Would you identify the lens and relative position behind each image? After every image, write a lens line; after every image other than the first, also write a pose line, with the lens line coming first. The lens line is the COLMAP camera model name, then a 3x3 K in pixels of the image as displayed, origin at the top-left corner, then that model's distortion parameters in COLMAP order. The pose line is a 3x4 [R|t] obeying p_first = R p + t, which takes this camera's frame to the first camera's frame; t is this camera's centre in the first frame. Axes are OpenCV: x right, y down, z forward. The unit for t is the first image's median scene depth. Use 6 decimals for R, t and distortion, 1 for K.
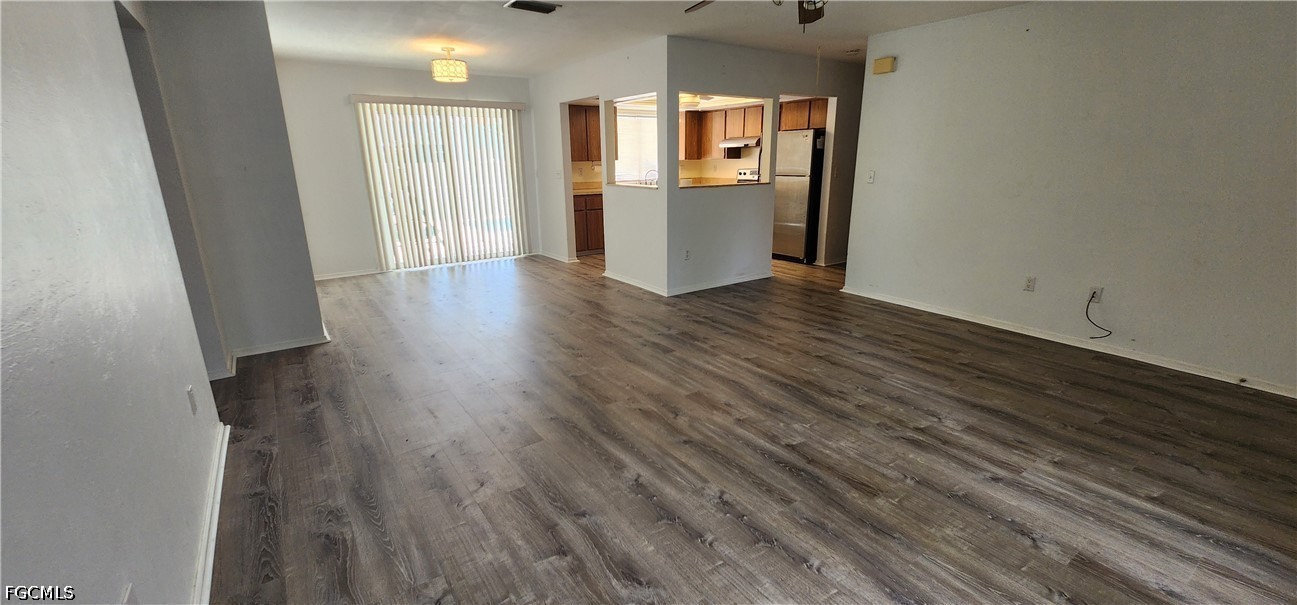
lens RADIAL K [[531.3, 0, 645.6], [0, 531.3, 301.2], [0, 0, 1]] dist [0.005012, -0.000420]
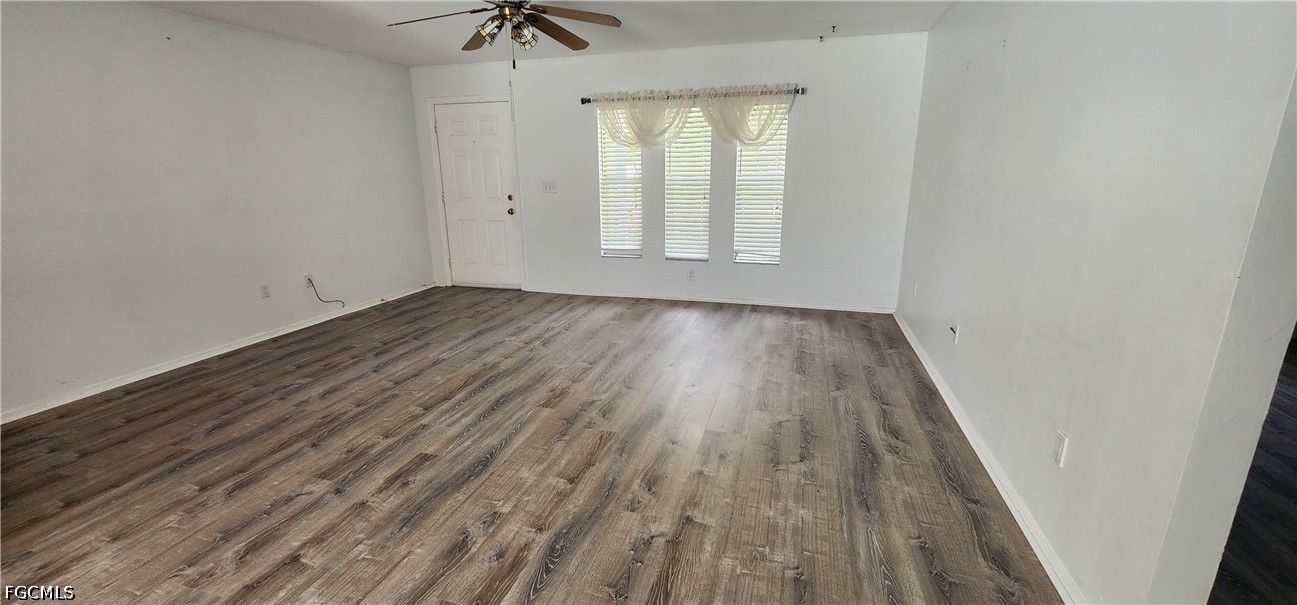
lens RADIAL K [[531.3, 0, 641.1], [0, 531.3, 302.2], [0, 0, 1]] dist [0.005012, -0.000420]
pose [[-0.622063, -0.181614, 0.761613, -0.729686], [0.219844, 0.893080, 0.392526, -0.344211], [-0.751470, 0.411611, -0.515625, 1.286343]]
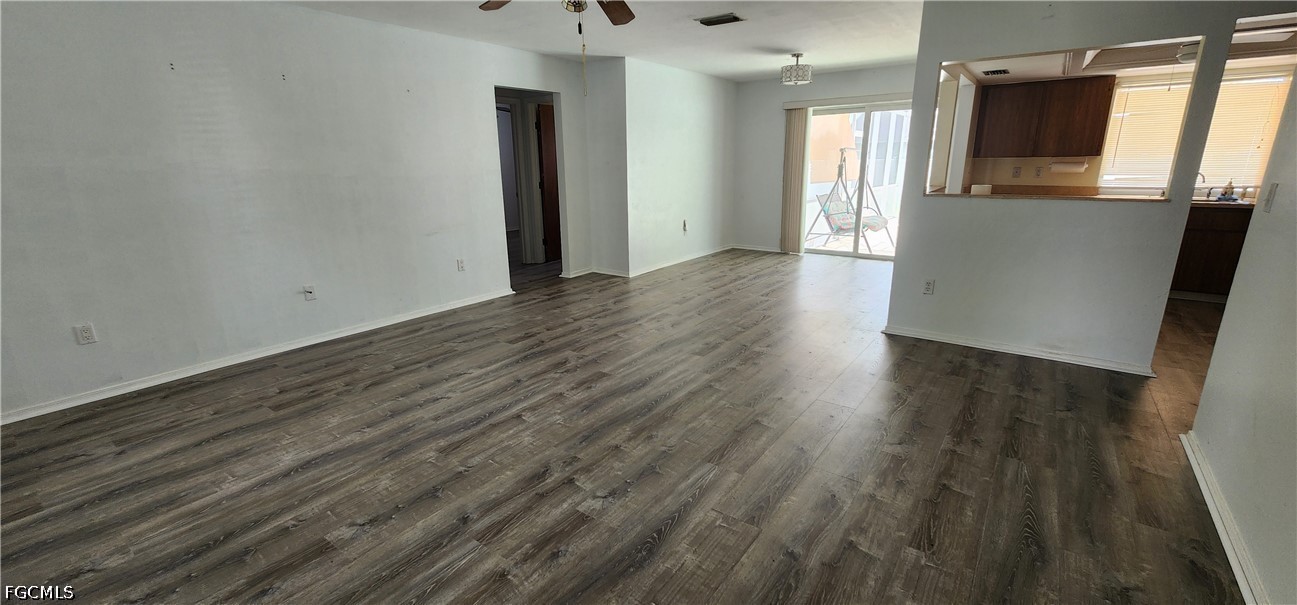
lens RADIAL K [[531.3, 0, 644.5], [0, 531.3, 305.0], [0, 0, 1]] dist [0.005012, -0.000420]
pose [[0.314636, 0.254261, -0.914525, 1.075618], [-0.237527, 0.953894, 0.183487, -0.179864], [0.919013, 0.159492, 0.360523, 0.652021]]
